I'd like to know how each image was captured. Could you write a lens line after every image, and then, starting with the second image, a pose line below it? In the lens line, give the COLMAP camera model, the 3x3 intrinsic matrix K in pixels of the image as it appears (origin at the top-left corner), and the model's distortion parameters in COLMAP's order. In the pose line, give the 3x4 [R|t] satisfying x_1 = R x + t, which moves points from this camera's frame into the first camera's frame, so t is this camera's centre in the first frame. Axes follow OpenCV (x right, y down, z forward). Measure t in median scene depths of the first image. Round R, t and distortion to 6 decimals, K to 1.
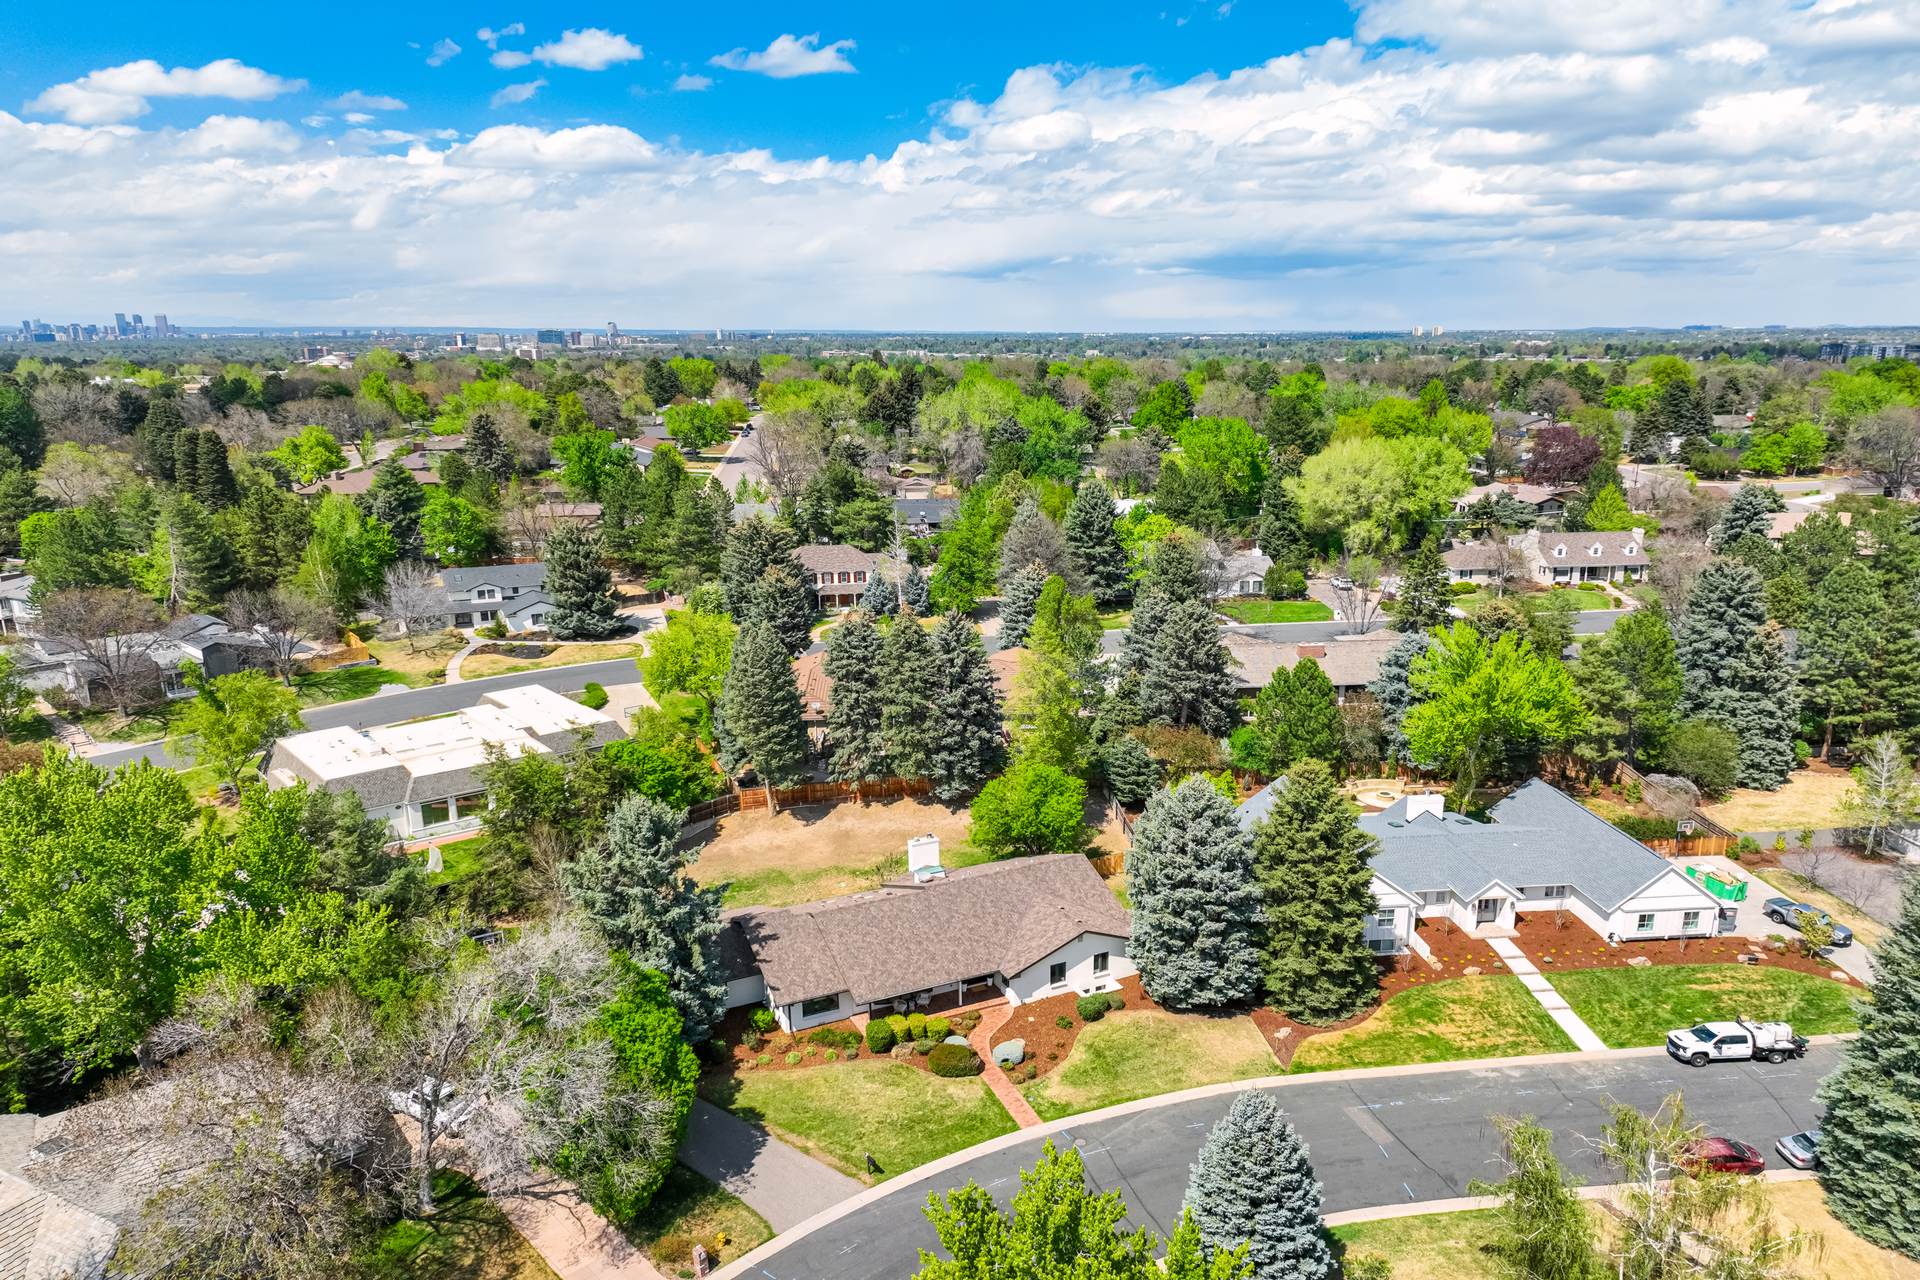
lens RADIAL K [[1383.4, 0, 1022.0], [0, 1383.4, 660.7], [0, 0, 1]] dist [0.002033, 0.013742]
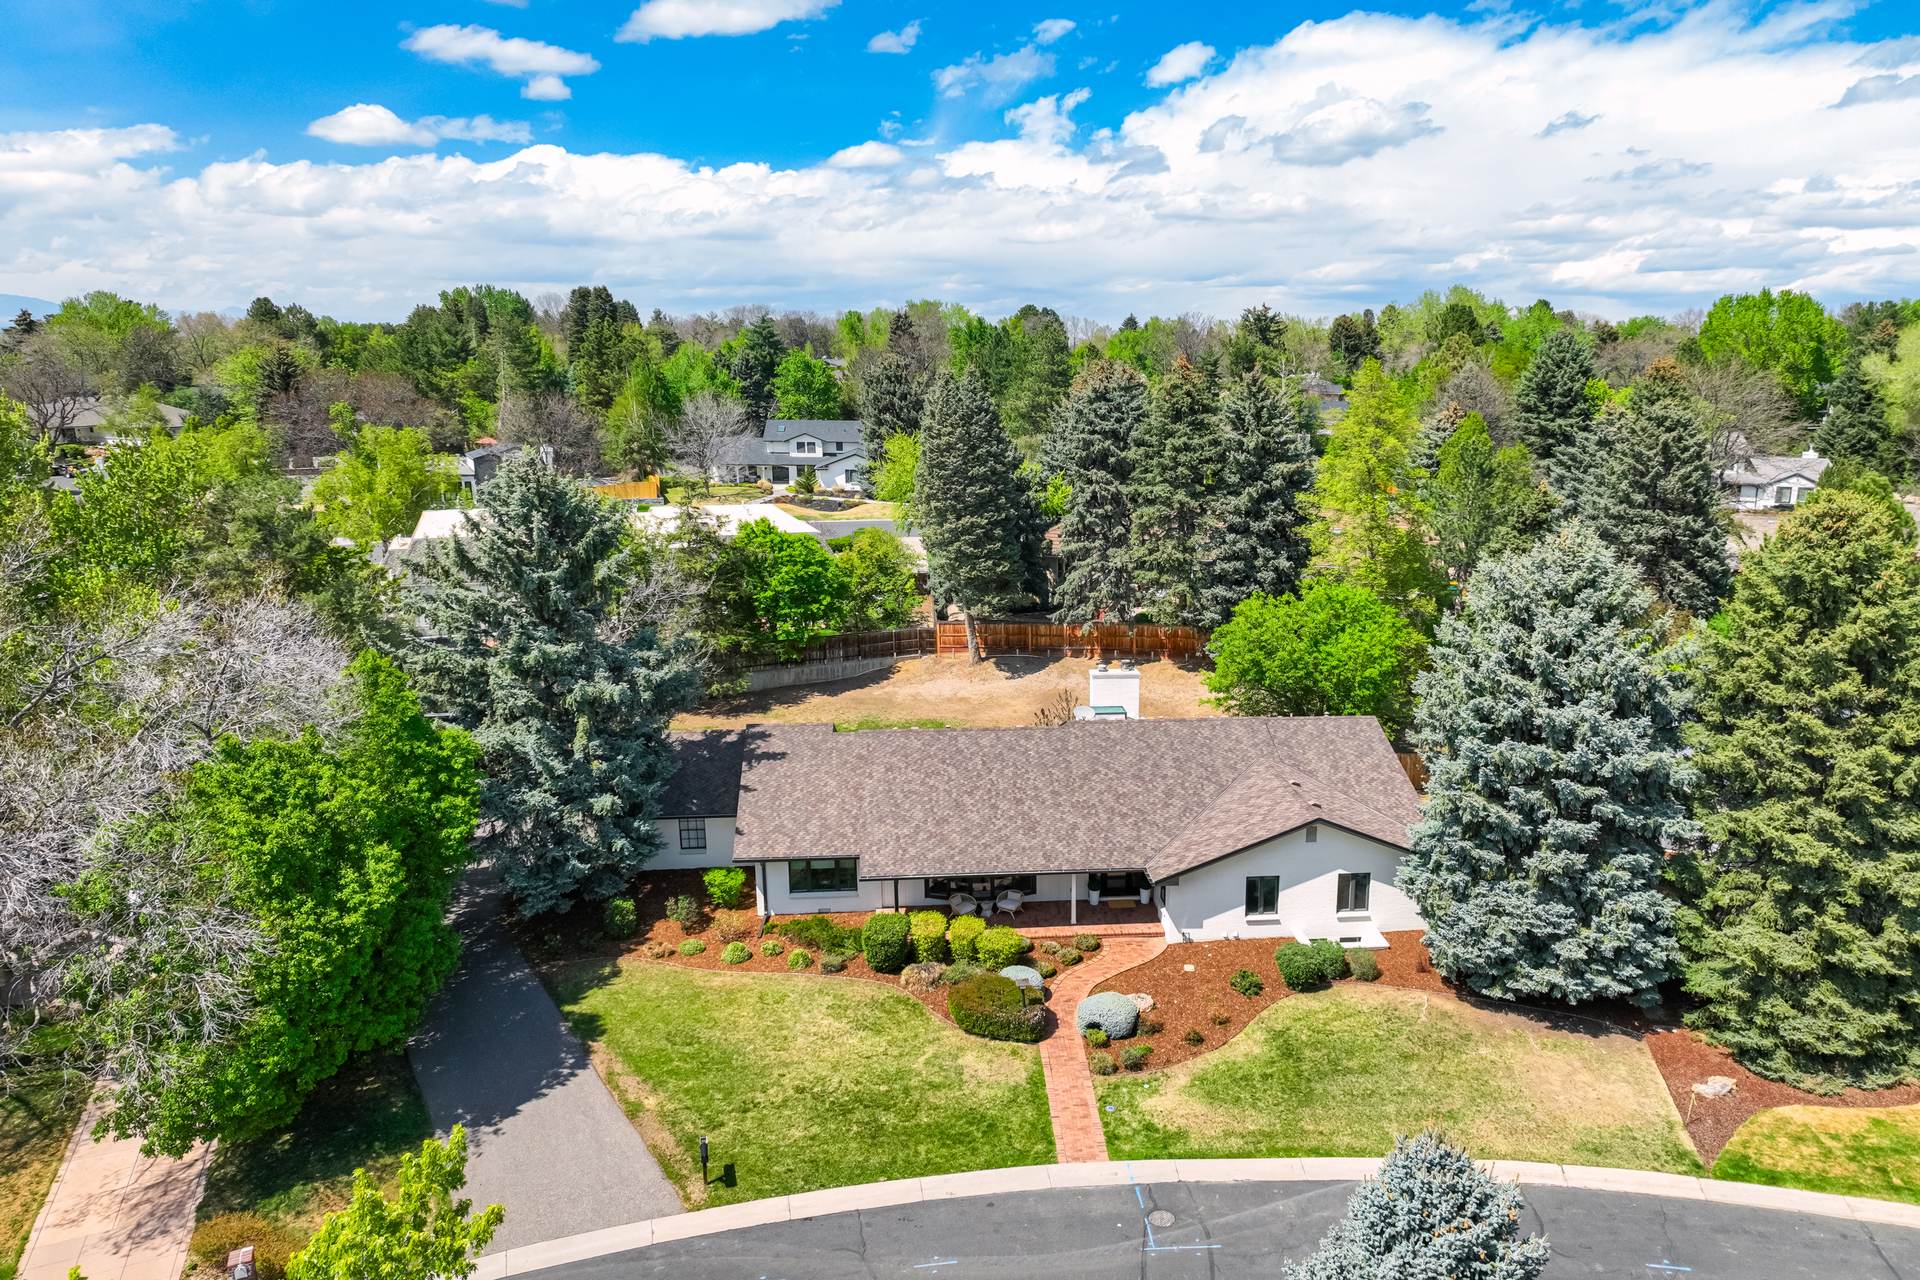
lens RADIAL K [[1383.4, 0, 1046.6], [0, 1383.4, 654.9], [0, 0, 1]] dist [0.002033, 0.013742]
pose [[0.936980, 0.091736, -0.337124, 0.122771], [-0.100621, 0.994885, -0.008937, 0.153152], [0.334579, 0.042296, 0.941418, 0.489971]]
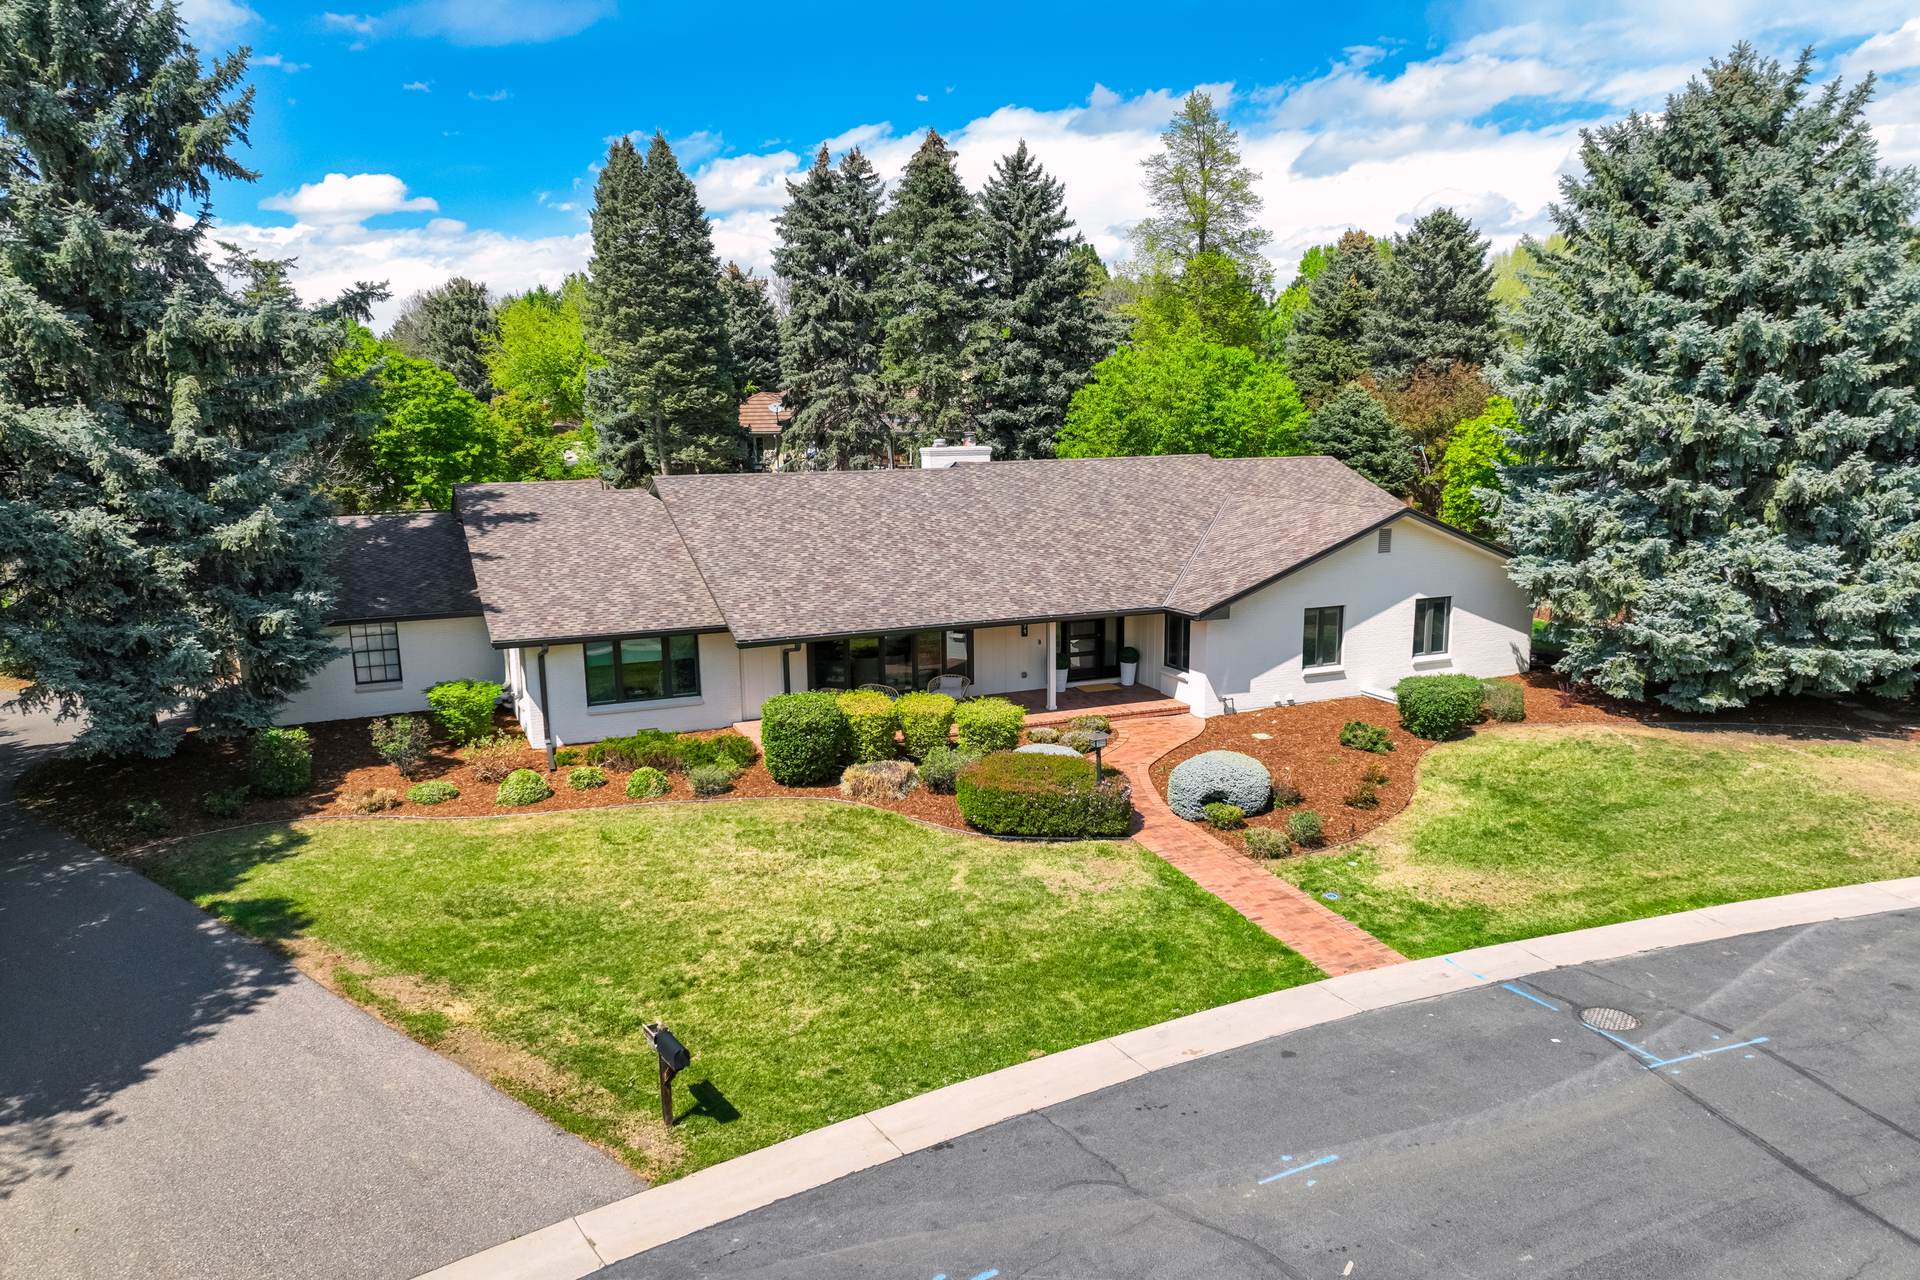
lens RADIAL K [[1383.4, 0, 1006.7], [0, 1383.4, 612.2], [0, 0, 1]] dist [0.002033, 0.013742]
pose [[0.999046, 0.001758, -0.043627, -0.041618], [-0.006139, 0.994919, -0.100494, 0.265449], [0.043228, 0.100666, 0.993981, 0.661951]]
